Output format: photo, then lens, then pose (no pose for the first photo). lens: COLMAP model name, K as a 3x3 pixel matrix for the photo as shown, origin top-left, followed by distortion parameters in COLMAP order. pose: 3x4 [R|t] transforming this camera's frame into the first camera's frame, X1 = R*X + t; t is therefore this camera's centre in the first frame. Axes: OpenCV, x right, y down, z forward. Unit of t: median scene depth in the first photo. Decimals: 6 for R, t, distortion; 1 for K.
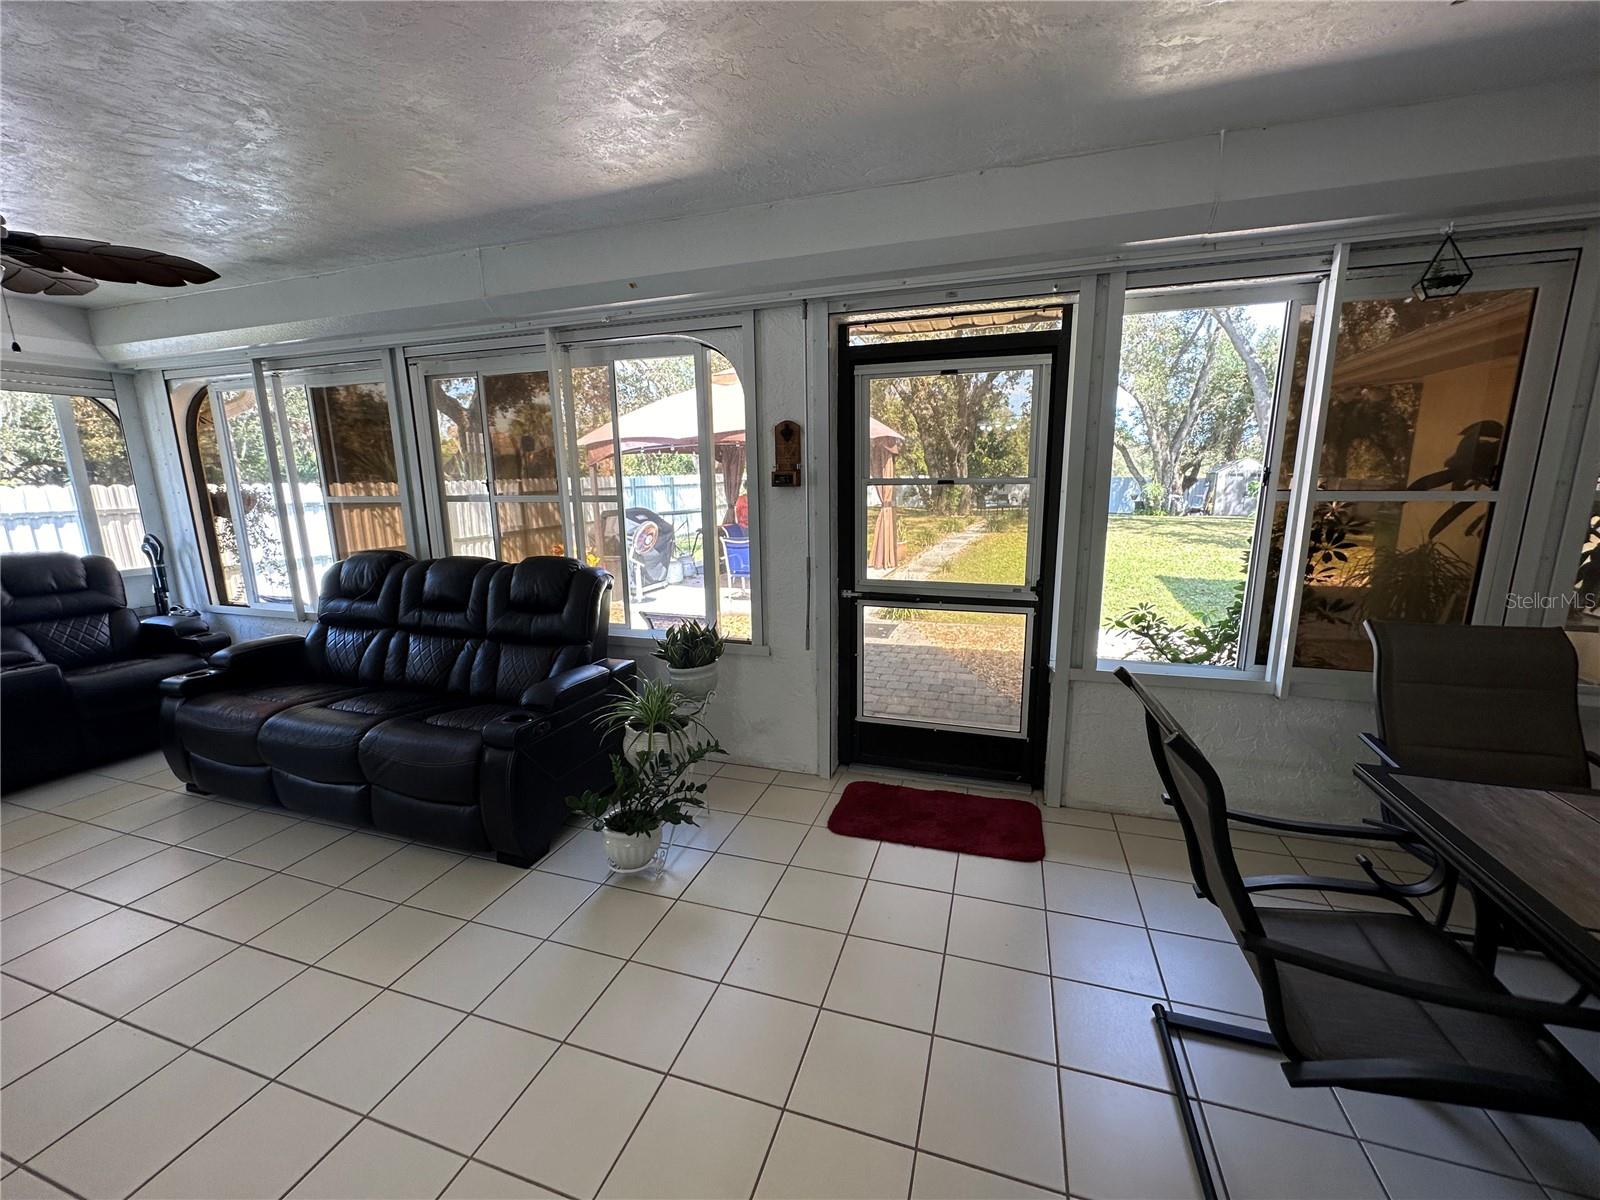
lens RADIAL K [[640.2, 0, 795.7], [0, 640.2, 593.9], [0, 0, 1]] dist [-0.001026, 0.000605]
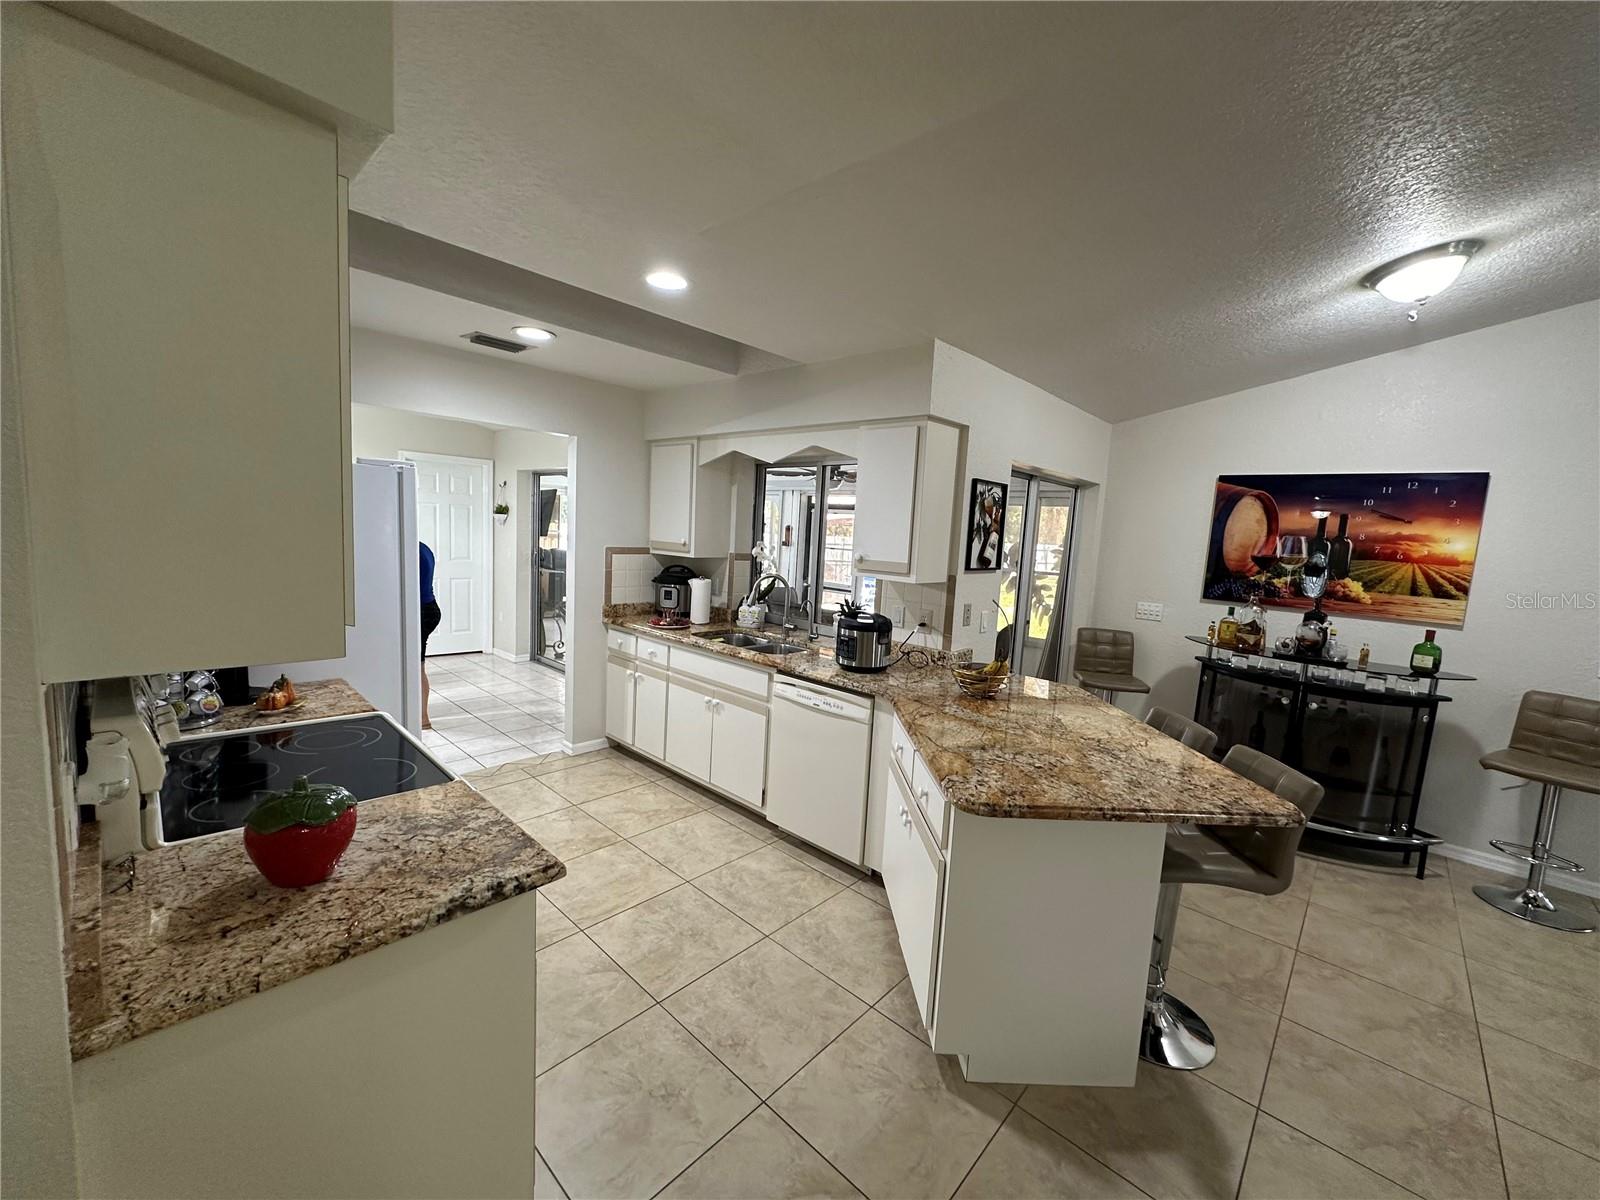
lens RADIAL K [[640.2, 0, 801.1], [0, 640.2, 597.6], [0, 0, 1]] dist [-0.001026, 0.000605]
pose [[0.906544, 0.108413, -0.407951, 0.914718], [-0.142329, 0.988366, -0.053623, 0.159312], [0.397392, 0.106675, 0.911428, -1.193169]]
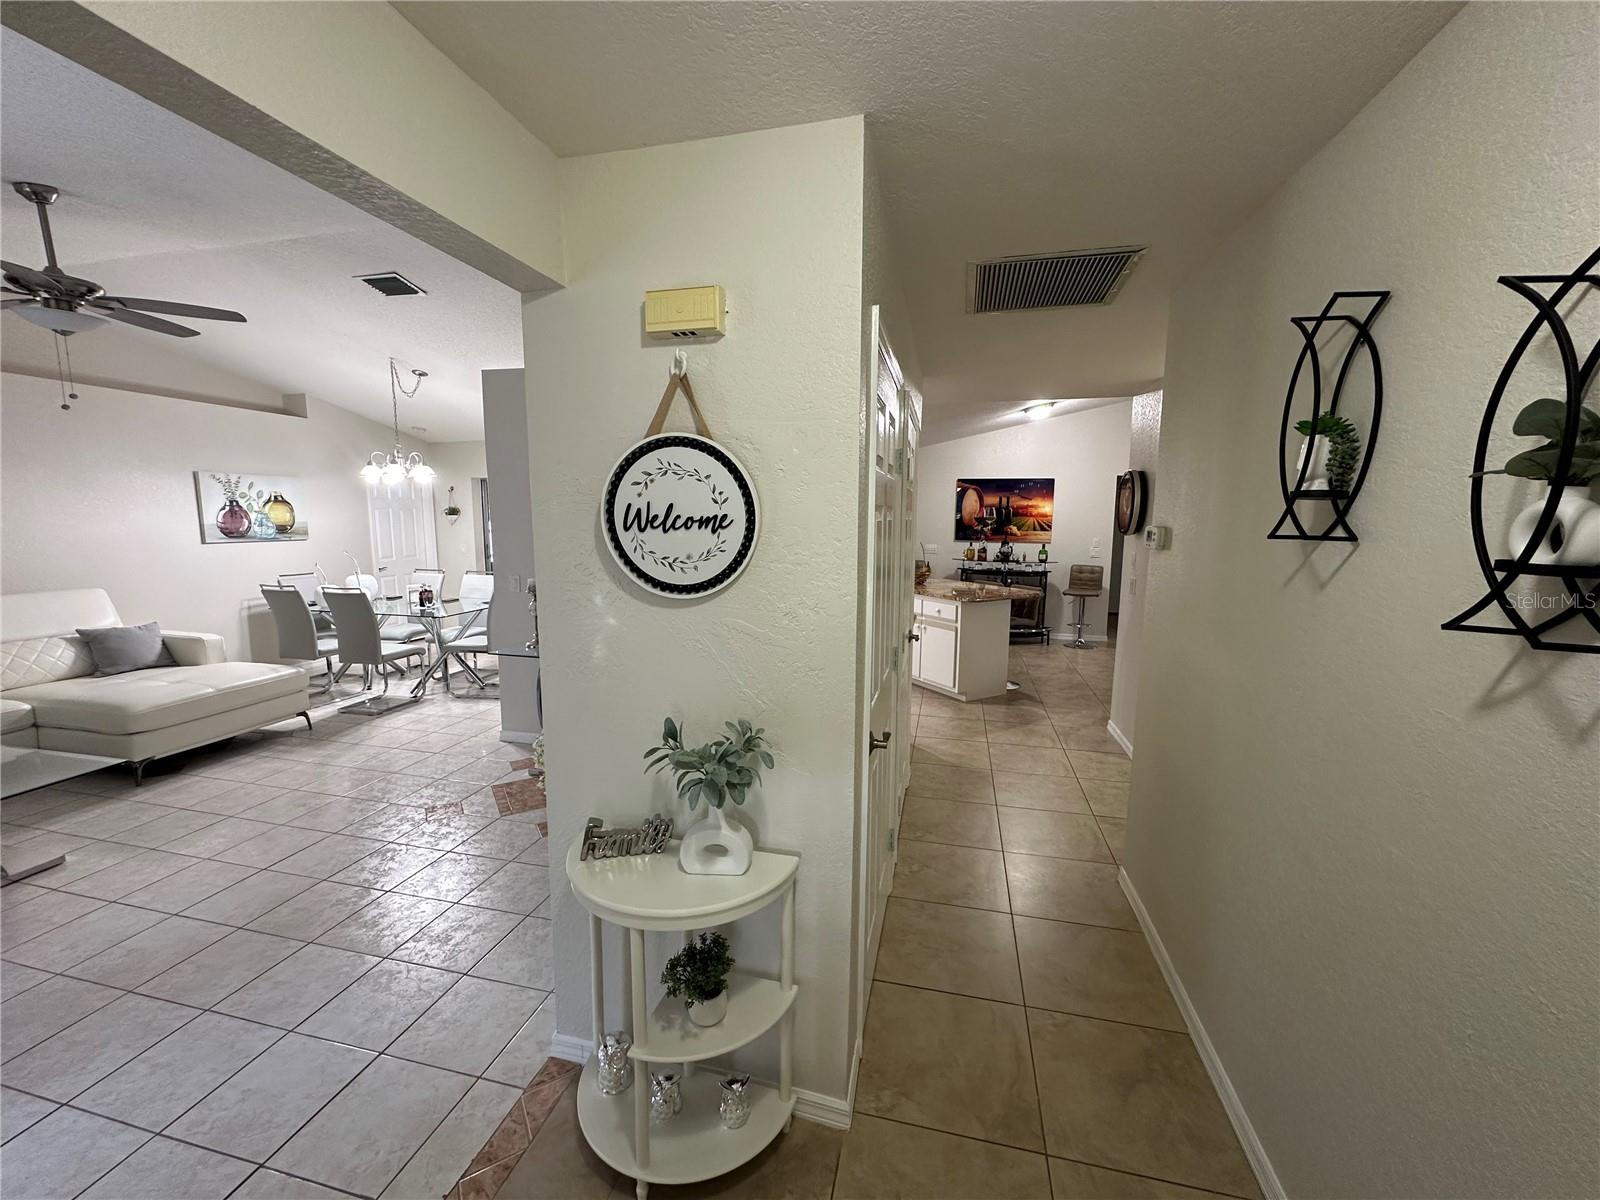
lens RADIAL K [[640.2, 0, 804.1], [0, 640.2, 597.7], [0, 0, 1]] dist [-0.001026, 0.000605]
pose [[0.996360, 0.008947, 0.084773, 0.437458], [-0.004126, 0.998373, -0.056872, 0.314778], [-0.085144, 0.056316, 0.994776, -1.981385]]
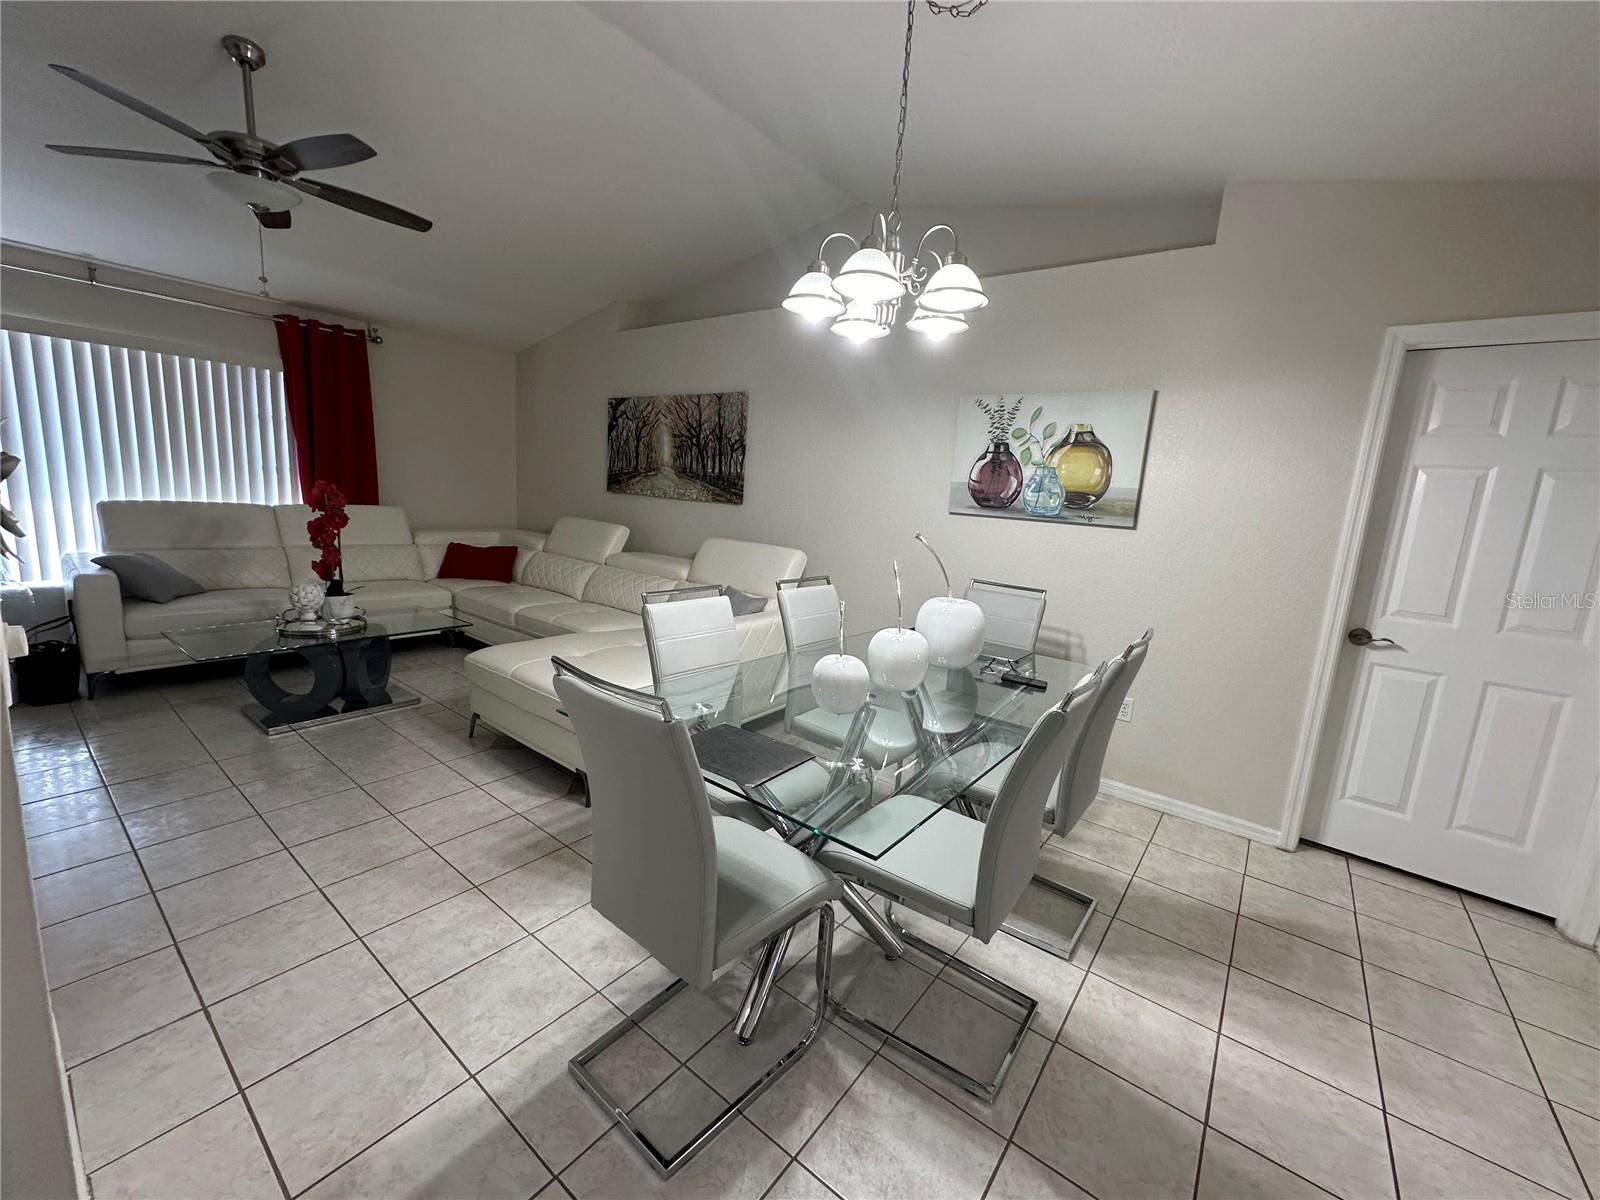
lens RADIAL K [[640.2, 0, 807.0], [0, 640.2, 603.1], [0, 0, 1]] dist [-0.001026, 0.000605]
pose [[-0.332490, 0.155283, -0.930235, 0.176452], [-0.234580, 0.941737, 0.241048, 0.090533], [0.913467, 0.298361, -0.276692, -0.501885]]
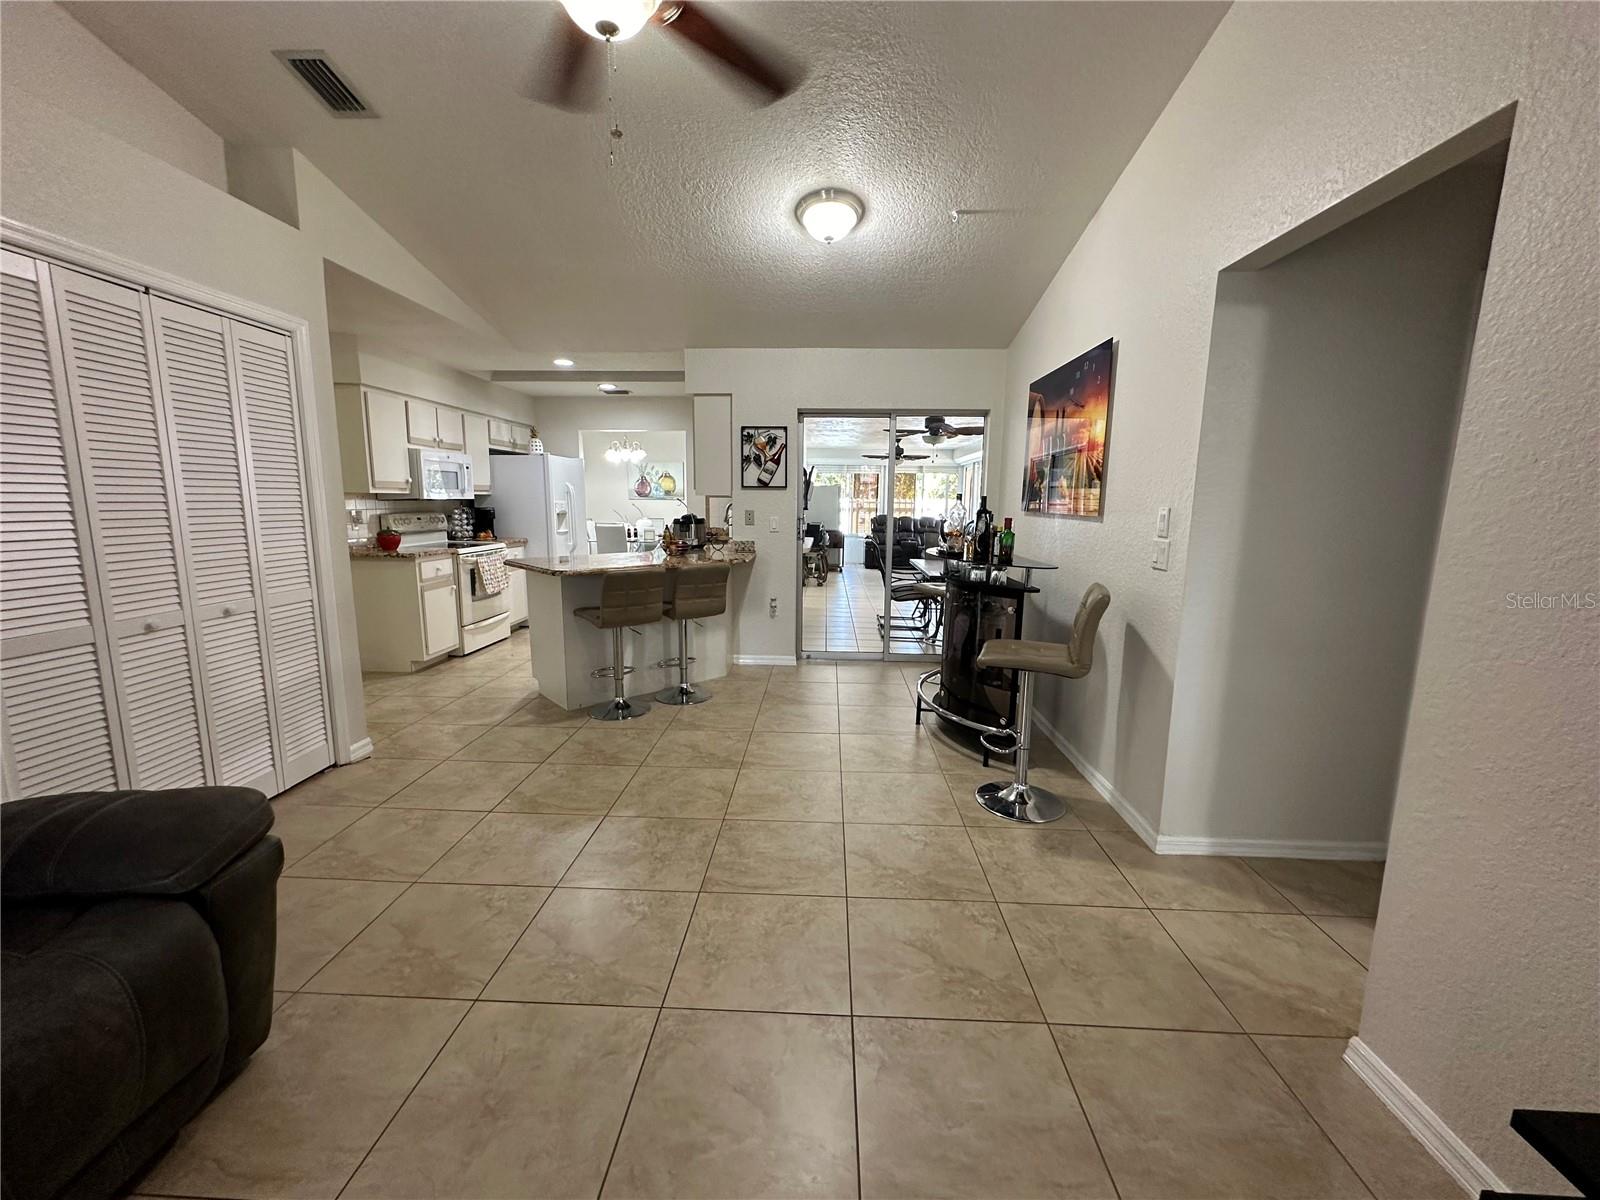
lens RADIAL K [[640.2, 0, 804.4], [0, 640.2, 597.7], [0, 0, 1]] dist [-0.001026, 0.000605]
pose [[0.272430, 0.160913, -0.948625, 1.946924], [-0.190534, 0.975415, 0.110739, 0.104659], [0.943122, 0.150577, 0.296392, -0.633032]]
